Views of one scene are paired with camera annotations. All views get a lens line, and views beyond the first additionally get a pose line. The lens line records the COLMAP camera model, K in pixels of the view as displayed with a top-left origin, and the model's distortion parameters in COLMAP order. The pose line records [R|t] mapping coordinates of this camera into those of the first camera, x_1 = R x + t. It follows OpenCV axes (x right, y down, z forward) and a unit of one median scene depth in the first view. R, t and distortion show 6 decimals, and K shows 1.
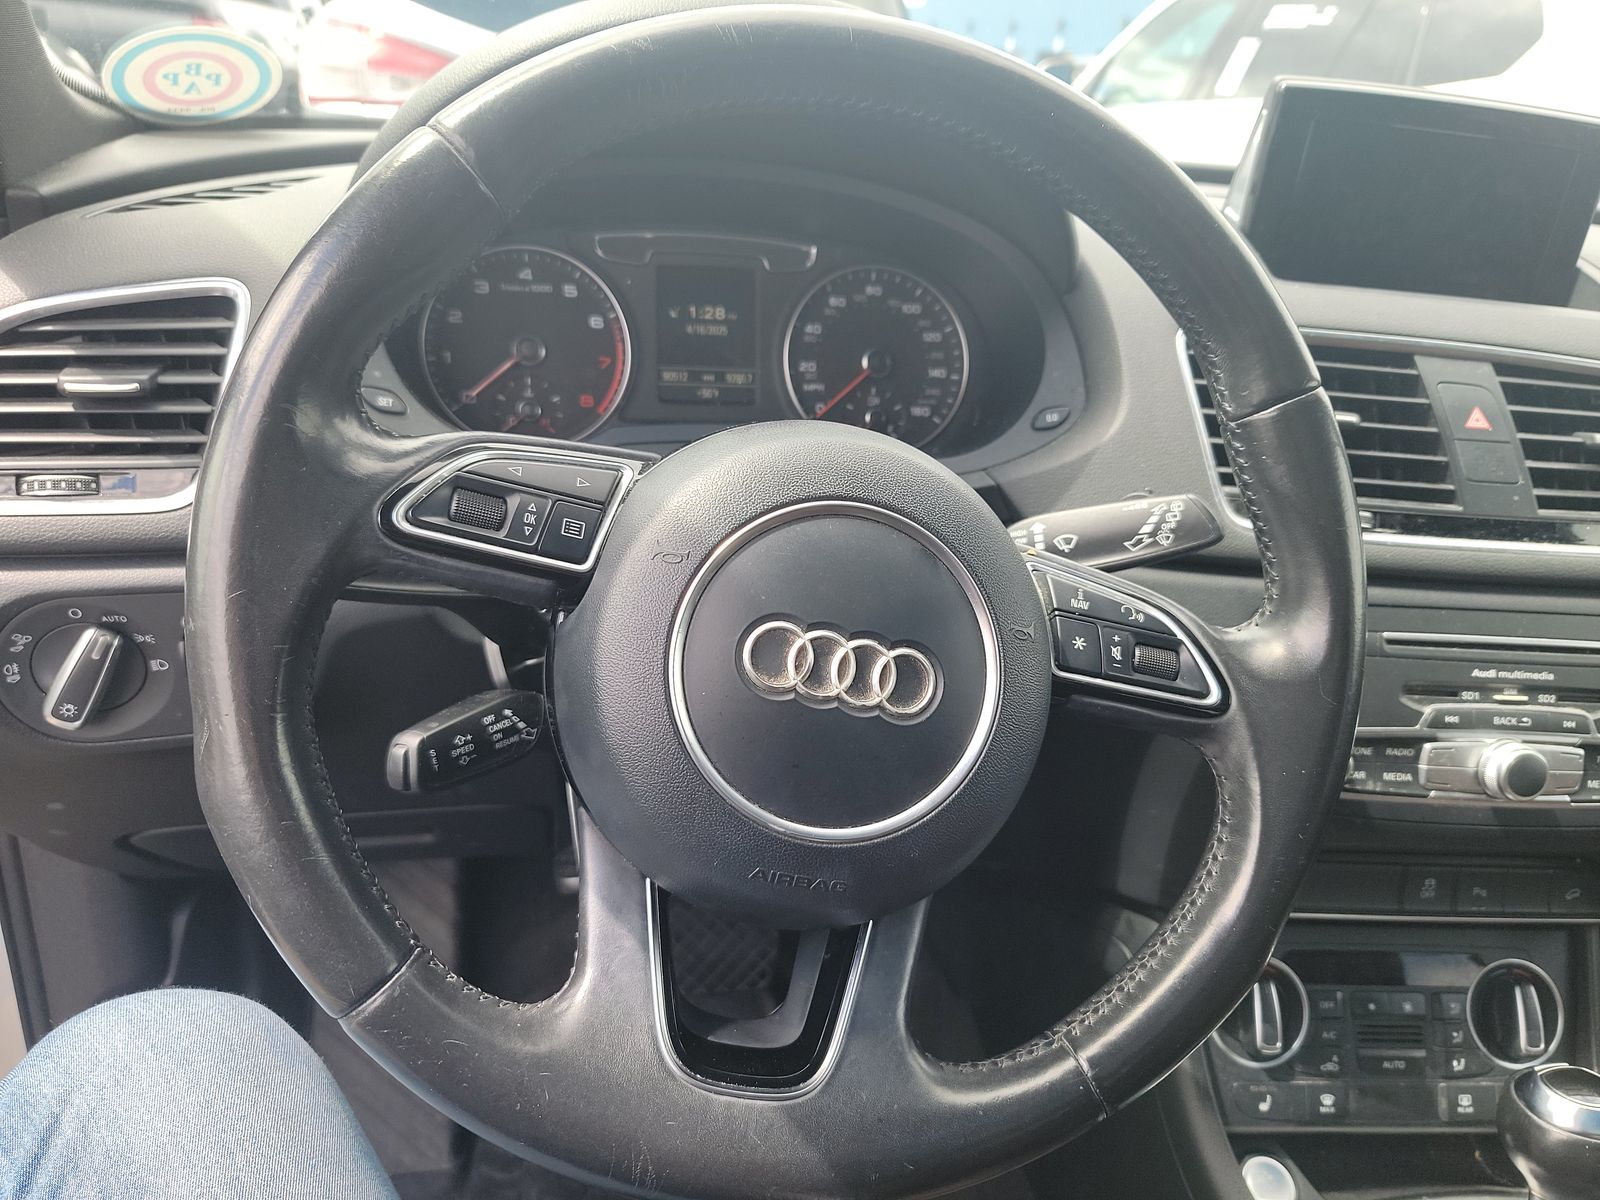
lens RADIAL K [[1124.5, 0, 800.0], [0, 1124.5, 600.0], [0, 0, 1]] dist [0.060939, -0.045051]
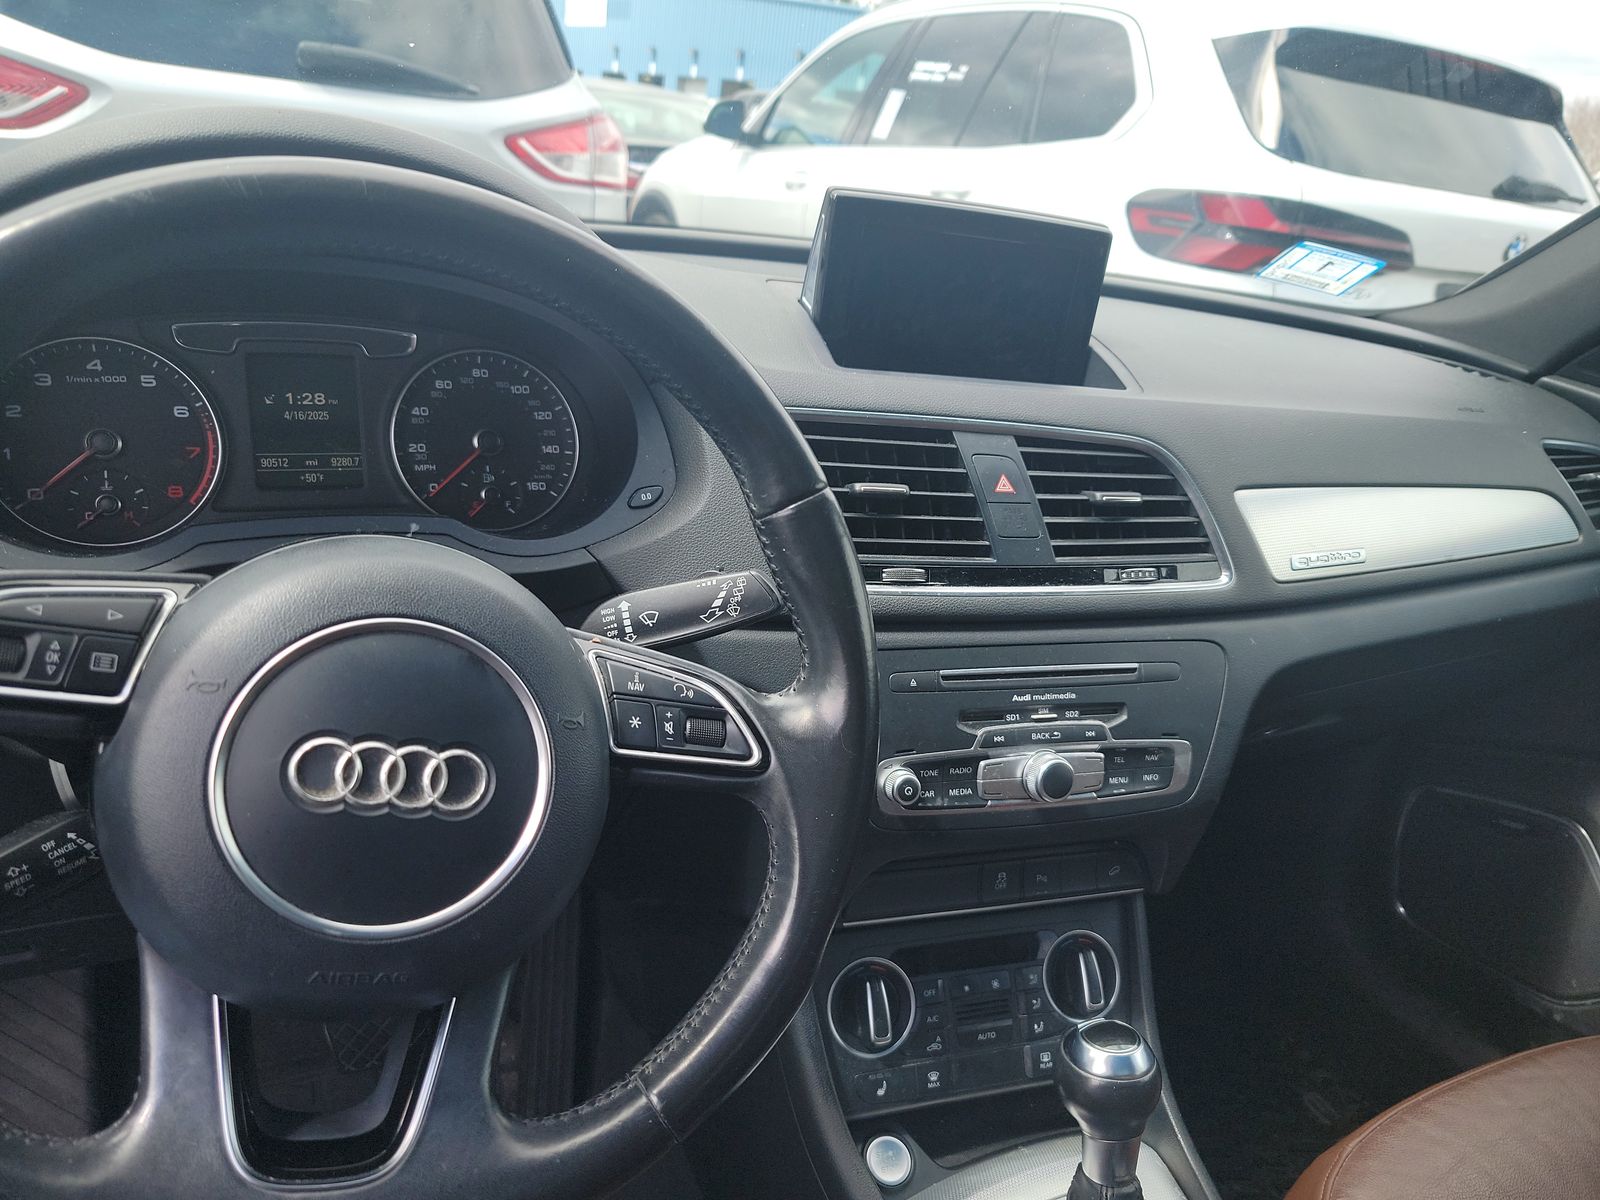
lens RADIAL K [[1124.5, 0, 800.0], [0, 1124.5, 600.0], [0, 0, 1]] dist [0.060939, -0.045051]
pose [[0.970817, -0.060333, 0.232109, 0.124344], [0.062574, 0.998038, -0.002299, -0.056855], [-0.231514, 0.016756, 0.972687, -0.104994]]
